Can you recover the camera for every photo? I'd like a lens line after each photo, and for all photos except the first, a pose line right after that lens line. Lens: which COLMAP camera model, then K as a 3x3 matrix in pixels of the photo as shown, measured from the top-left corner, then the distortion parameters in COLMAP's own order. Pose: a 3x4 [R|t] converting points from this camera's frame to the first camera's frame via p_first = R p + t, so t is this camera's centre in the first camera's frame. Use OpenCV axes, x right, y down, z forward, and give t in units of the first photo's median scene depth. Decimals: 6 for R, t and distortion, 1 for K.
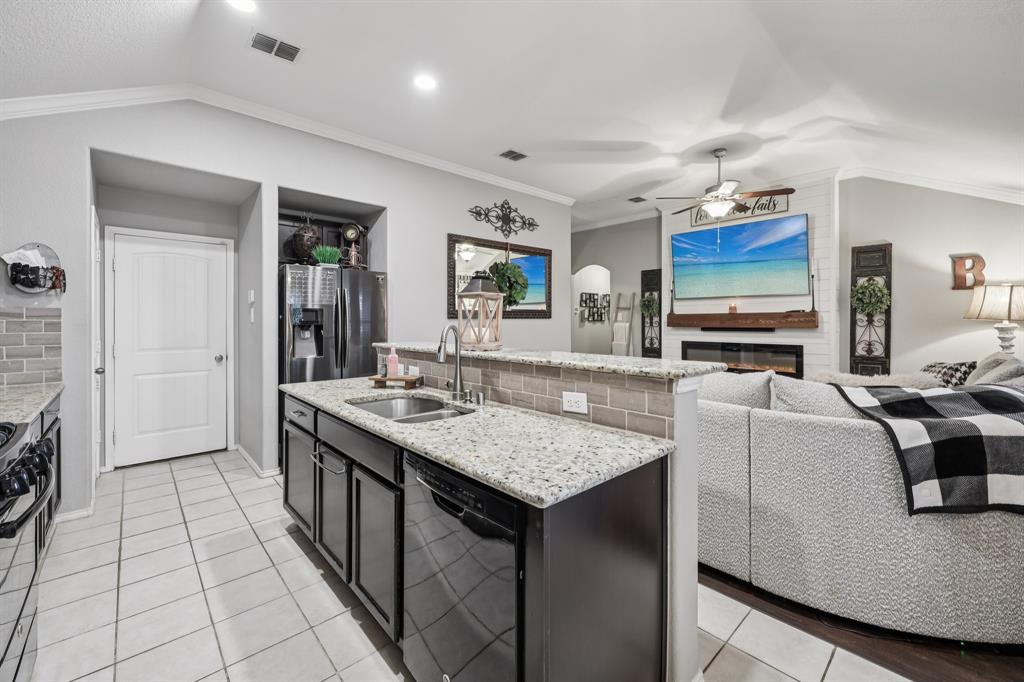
lens RADIAL K [[417.5, 0, 510.1], [0, 417.5, 320.2], [0, 0, 1]] dist [-0.000894, -0.000044]
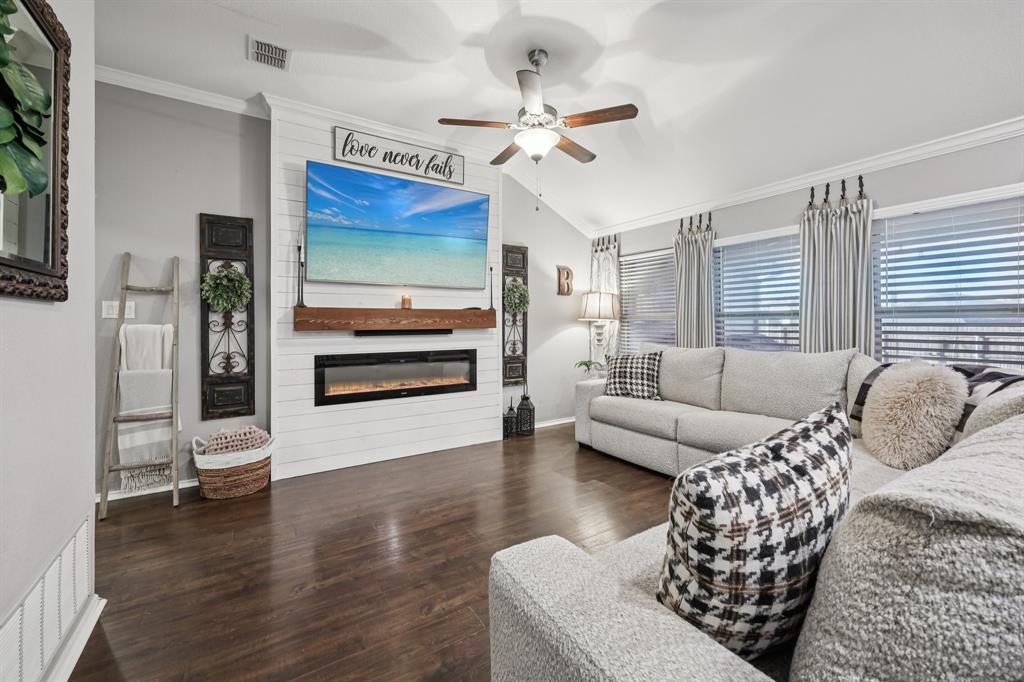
lens RADIAL K [[417.5, 0, 504.3], [0, 417.5, 327.7], [0, 0, 1]] dist [-0.000894, -0.000044]
pose [[0.163921, -0.003801, 0.986466, -0.151880], [0.004678, 0.999984, 0.003076, 0.017114], [-0.986462, 0.004110, 0.163937, 0.951374]]
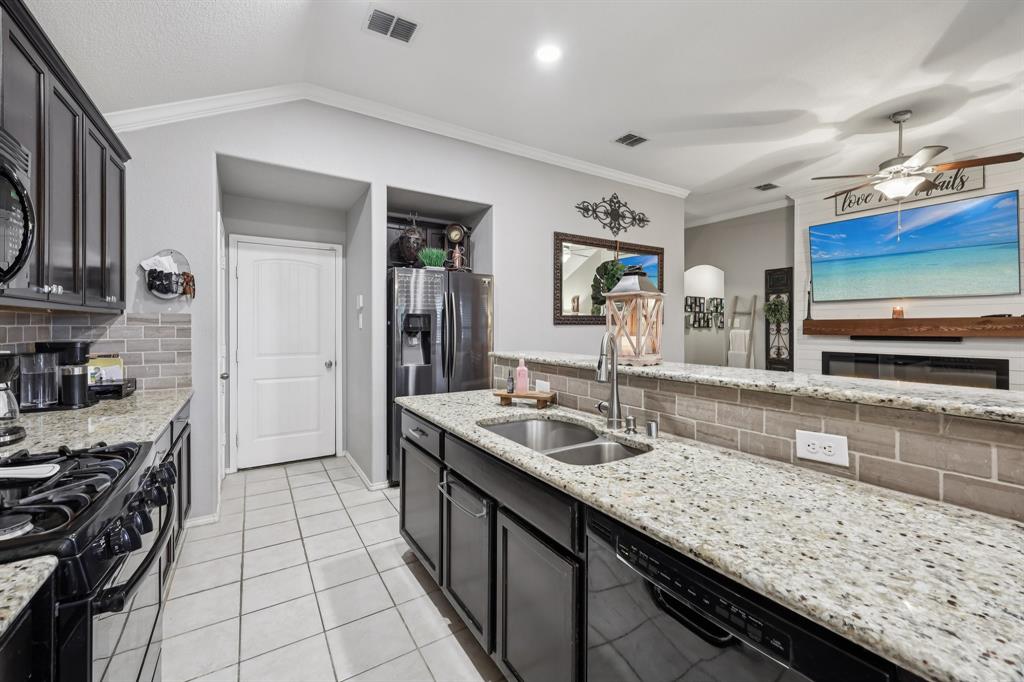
lens RADIAL K [[417.5, 0, 512.8], [0, 417.5, 326.8], [0, 0, 1]] dist [-0.000894, -0.000044]
pose [[0.984618, 0.002493, -0.174704, -0.083832], [-0.002251, 0.999996, 0.001583, -0.000640], [0.174708, -0.001166, 0.984620, 0.088112]]
